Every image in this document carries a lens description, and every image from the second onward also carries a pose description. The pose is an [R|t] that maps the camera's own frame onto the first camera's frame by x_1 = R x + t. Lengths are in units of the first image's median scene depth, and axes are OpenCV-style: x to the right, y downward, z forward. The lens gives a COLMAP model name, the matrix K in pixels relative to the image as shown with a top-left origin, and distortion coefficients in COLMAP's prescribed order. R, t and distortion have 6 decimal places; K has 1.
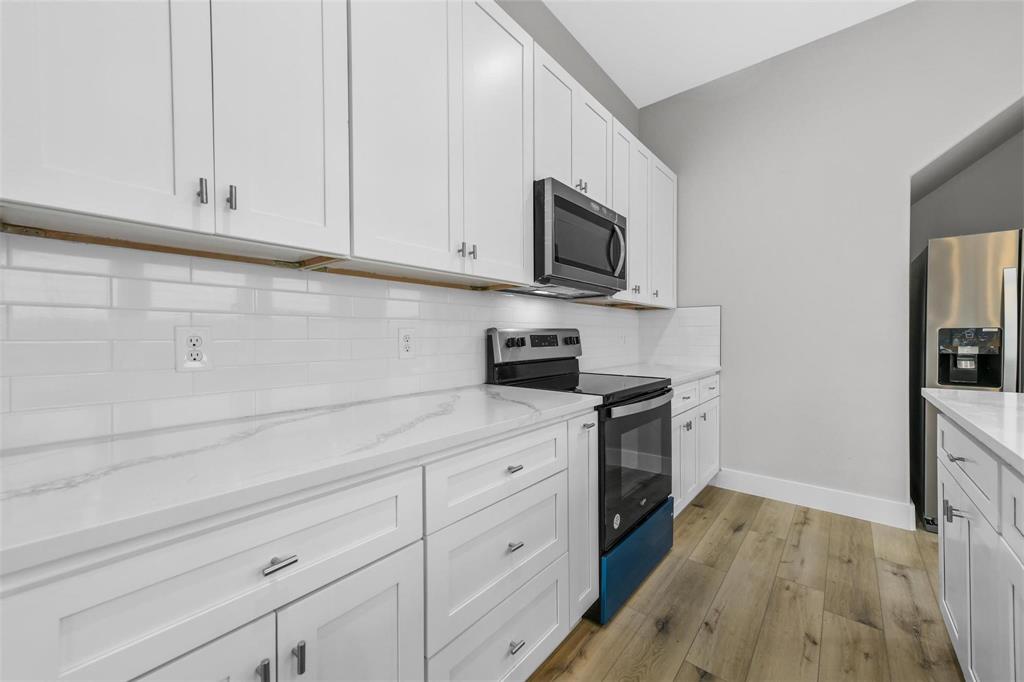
lens RADIAL K [[399.3, 0, 513.4], [0, 399.3, 341.5], [0, 0, 1]] dist [0.013085, 0.000215]
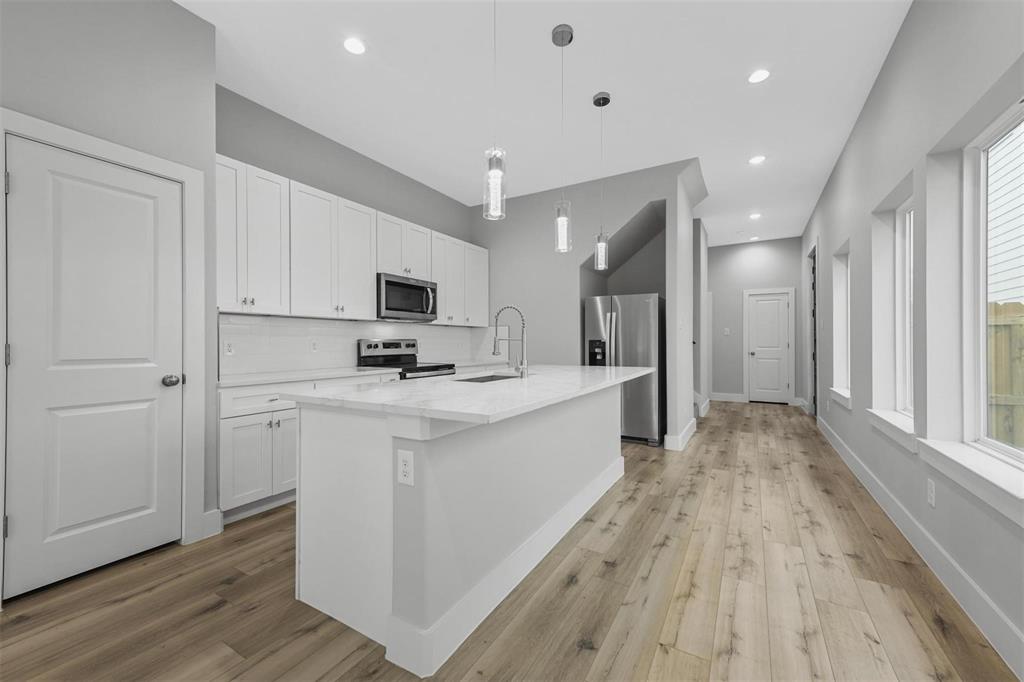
lens RADIAL K [[399.3, 0, 513.4], [0, 399.3, 341.5], [0, 0, 1]] dist [0.013085, 0.000215]
pose [[0.987689, 0.003401, 0.156392, 0.368527], [-0.001128, 0.999892, -0.014620, 0.007223], [-0.156425, 0.014263, 0.987587, -1.057278]]
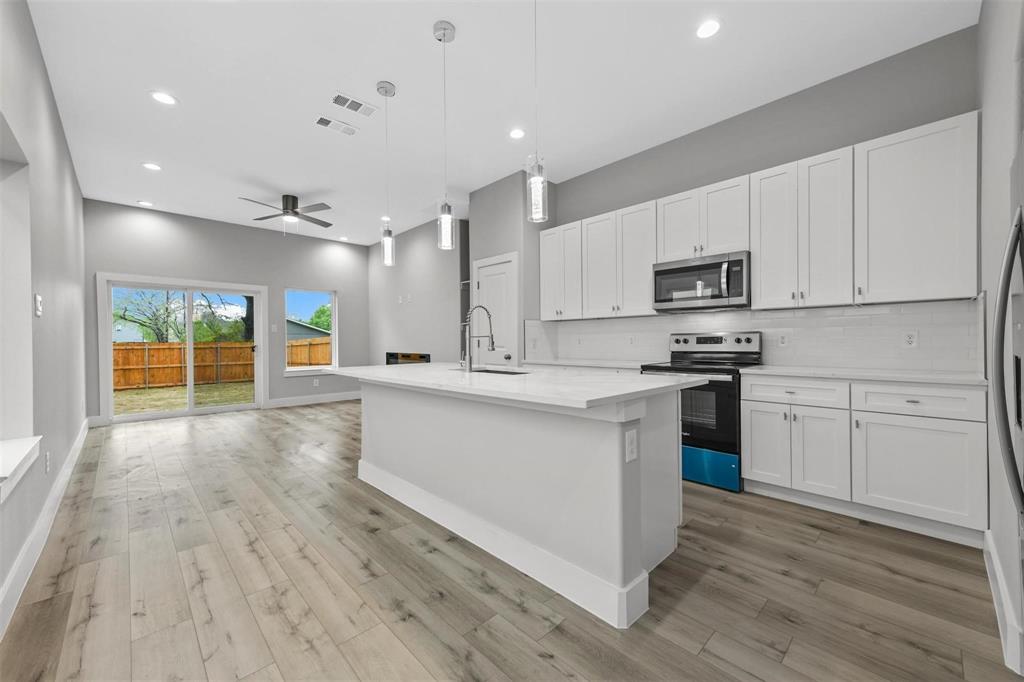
lens RADIAL K [[399.3, 0, 513.4], [0, 399.3, 341.5], [0, 0, 1]] dist [0.013085, 0.000215]
pose [[-0.109895, 0.010087, -0.993892, 1.827515], [-0.000779, 0.999947, 0.010235, -0.013383], [0.993943, 0.001899, -0.109882, 0.387430]]
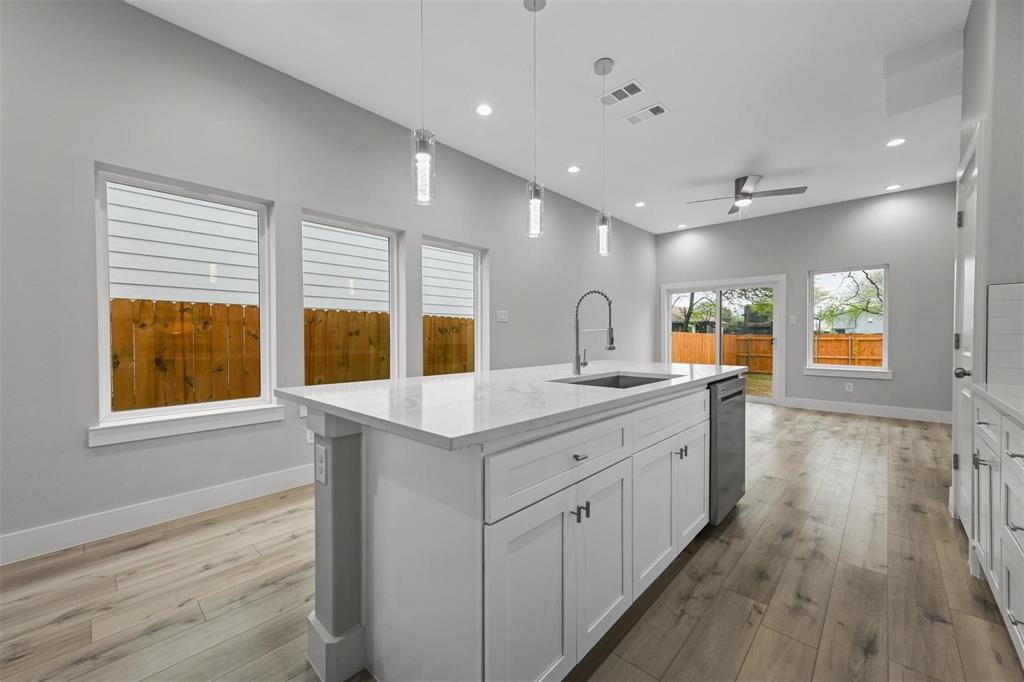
lens RADIAL K [[399.3, 0, 513.4], [0, 399.3, 341.5], [0, 0, 1]] dist [0.013085, 0.000215]
pose [[-0.998352, 0.007439, 0.056911, 0.689780], [0.008844, 0.999661, 0.024479, -0.015313], [-0.056709, 0.024942, -0.998079, 1.155944]]
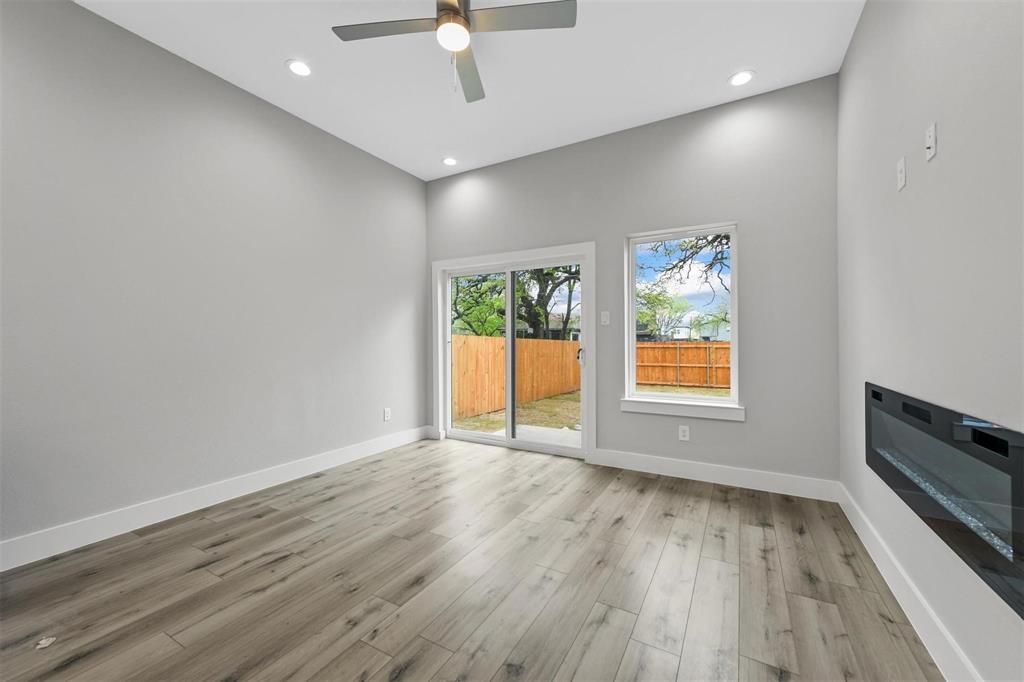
lens RADIAL K [[399.3, 0, 513.4], [0, 399.3, 341.5], [0, 0, 1]] dist [0.013085, 0.000215]
pose [[-0.984851, 0.008012, -0.173219, -0.485363], [0.006605, 0.999940, 0.008697, 0.000992], [0.173278, 0.007422, -0.984845, -0.245825]]
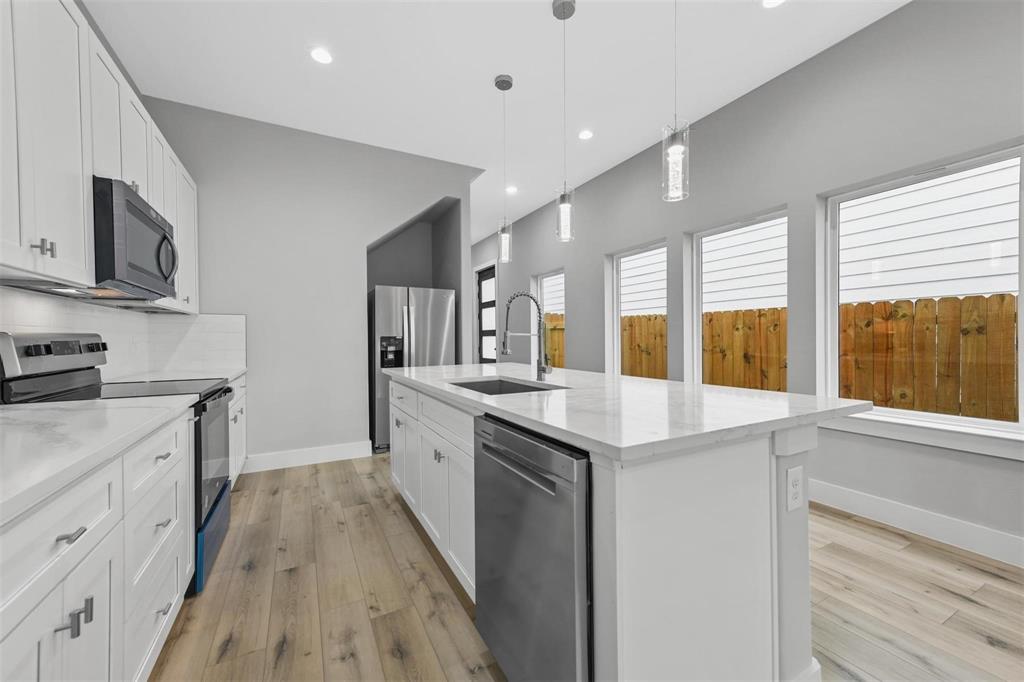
lens RADIAL K [[399.3, 0, 513.4], [0, 399.3, 341.5], [0, 0, 1]] dist [0.013085, 0.000215]
pose [[0.376353, -0.005064, 0.926462, -0.370776], [0.015595, 0.999878, -0.000870, 0.000393], [-0.926345, 0.014775, 0.376386, -0.205313]]
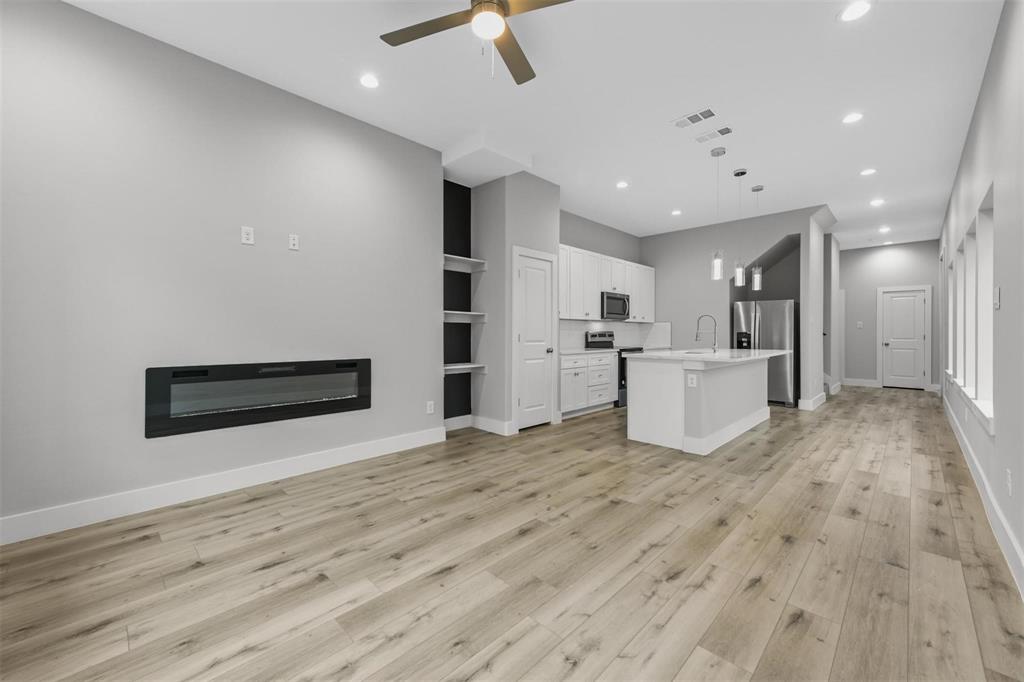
lens RADIAL K [[404.2, 0, 511.9], [0, 404.2, 333.7], [0, 0, 1]] dist [0.014009, 0.000201]
pose [[0.996478, 0.006689, -0.083591, -0.369657], [-0.007457, 0.999933, -0.008871, 0.019207], [0.083526, 0.009463, 0.996461, -2.263809]]
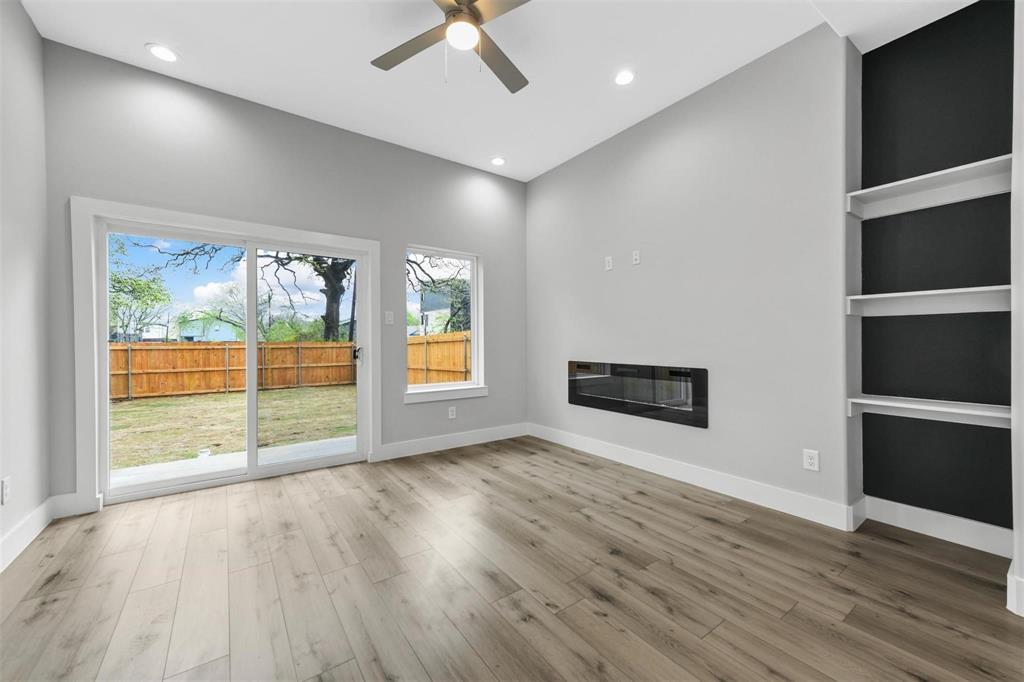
lens RADIAL K [[399.3, 0, 513.4], [0, 399.3, 341.5], [0, 0, 1]] dist [0.013085, 0.000215]
pose [[-0.249467, 0.007954, -0.968351, 0.437515], [-0.003570, 0.999952, 0.009133, 0.005895], [0.968377, 0.005735, -0.249426, -0.891068]]
